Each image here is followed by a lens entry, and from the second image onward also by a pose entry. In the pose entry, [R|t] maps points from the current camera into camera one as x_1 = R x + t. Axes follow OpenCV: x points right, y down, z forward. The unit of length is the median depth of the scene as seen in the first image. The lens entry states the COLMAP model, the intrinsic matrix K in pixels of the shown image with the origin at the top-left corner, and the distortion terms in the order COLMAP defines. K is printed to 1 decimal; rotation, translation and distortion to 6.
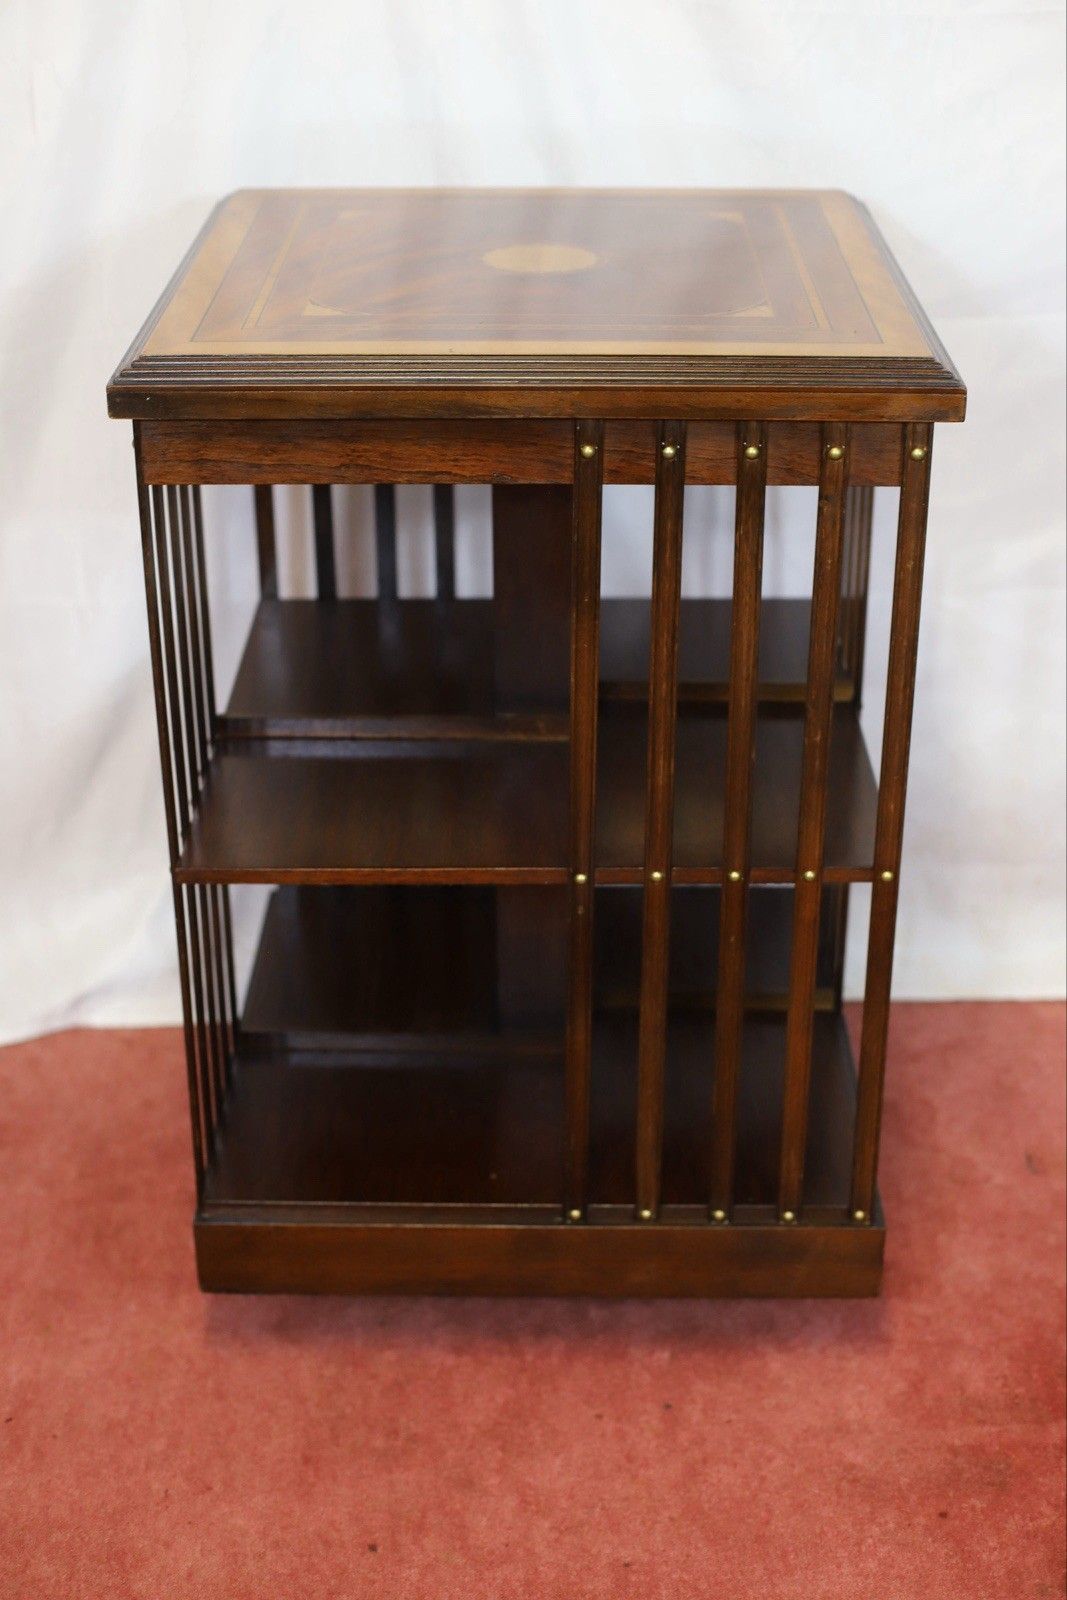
lens RADIAL K [[2349.8, 0, 532.0], [0, 2349.8, 798.1], [0, 0, 1]] dist [-0.141822, 0.000000]
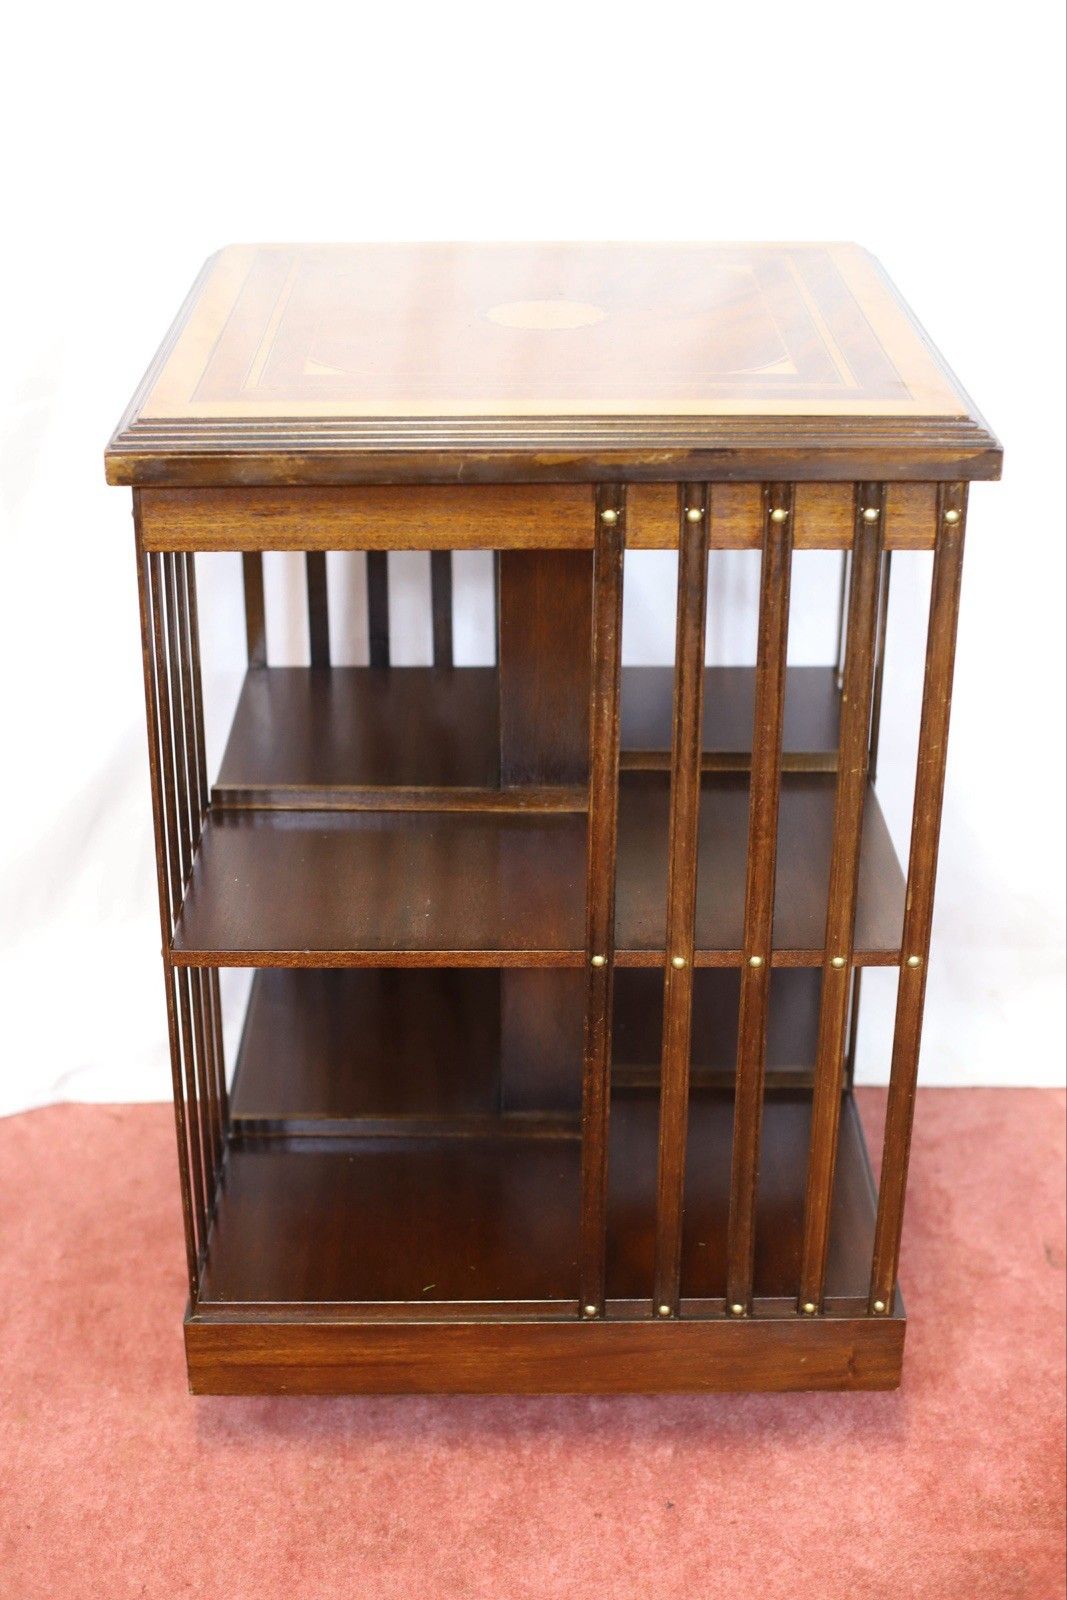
lens RADIAL K [[2349.8, 0, 532.2], [0, 2349.8, 790.9], [0, 0, 1]] dist [-0.141822, 0.000000]
pose [[0.999898, 0.013090, -0.005694, 0.003178], [-0.013316, 0.999044, -0.041643, 0.008182], [0.005143, 0.041714, 0.999116, 0.034713]]
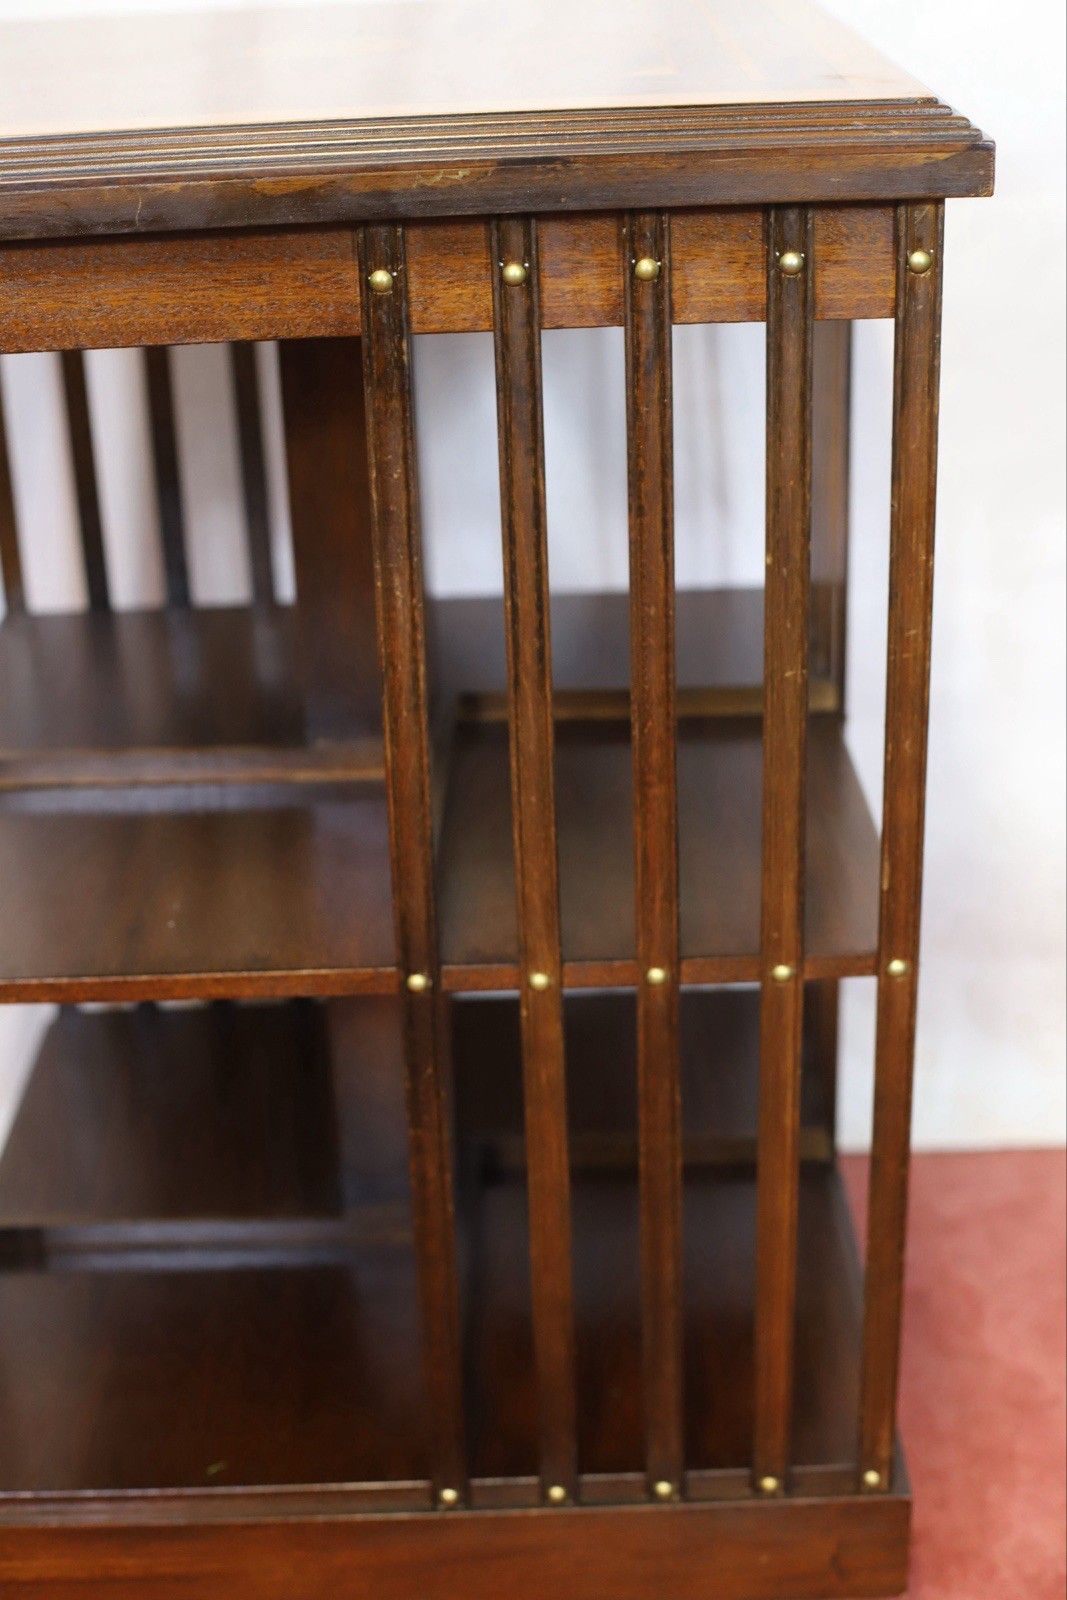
lens RADIAL K [[2349.8, 0, 580.0], [0, 2349.8, 786.1], [0, 0, 1]] dist [-0.141822, 0.000000]
pose [[0.999687, -0.025002, 0.000185, 0.063031], [0.024954, 0.997231, -0.070054, 0.027163], [0.001567, 0.070037, 0.997543, 0.325864]]
